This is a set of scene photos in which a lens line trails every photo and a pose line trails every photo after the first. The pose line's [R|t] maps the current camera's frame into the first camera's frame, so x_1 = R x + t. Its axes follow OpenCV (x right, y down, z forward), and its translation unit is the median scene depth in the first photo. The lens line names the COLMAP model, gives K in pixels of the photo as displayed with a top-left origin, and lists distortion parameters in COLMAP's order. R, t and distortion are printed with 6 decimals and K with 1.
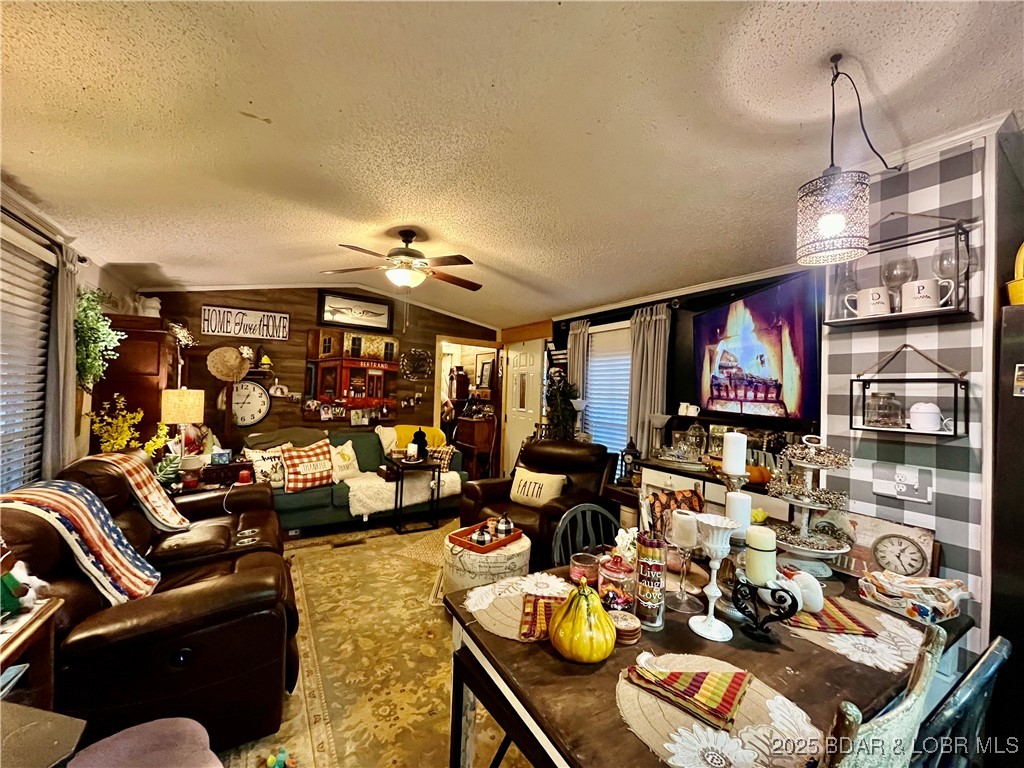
lens RADIAL K [[416.8, 0, 506.6], [0, 416.8, 384.0], [0, 0, 1]] dist [-0.002171, -0.000132]
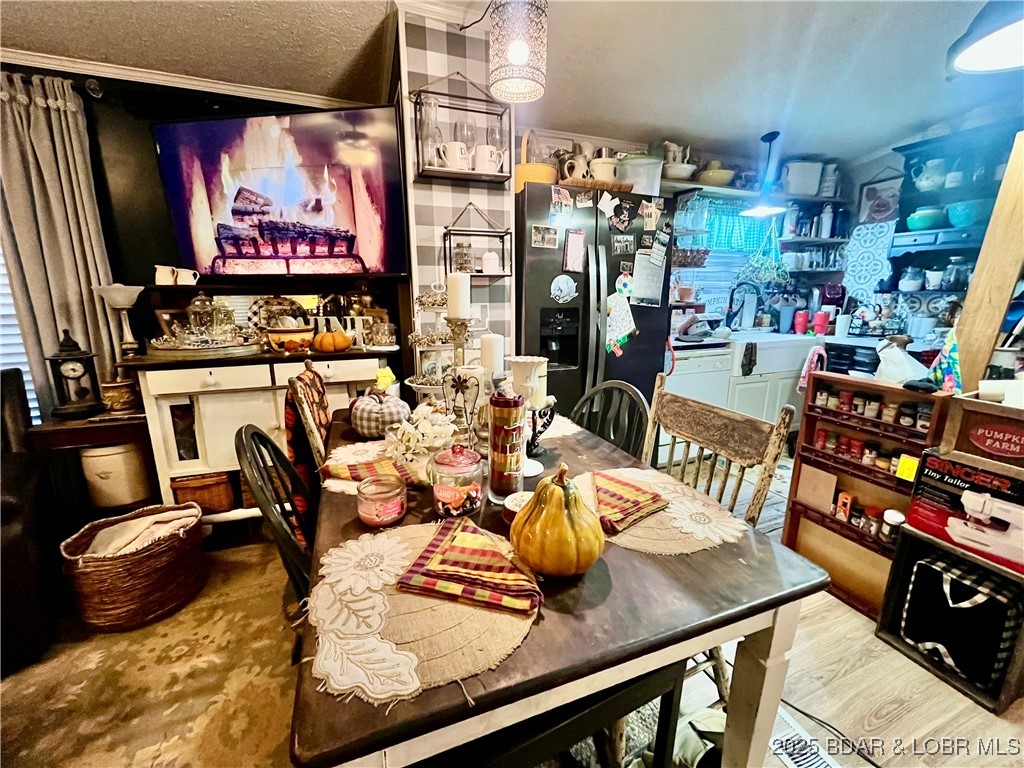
lens RADIAL K [[416.8, 0, 506.6], [0, 416.8, 384.0], [0, 0, 1]] dist [-0.002171, -0.000132]
pose [[0.159318, -0.242369, 0.957014, -0.215246], [-0.006491, 0.969117, 0.246515, 0.080081], [-0.987206, -0.045486, 0.152824, 0.470458]]
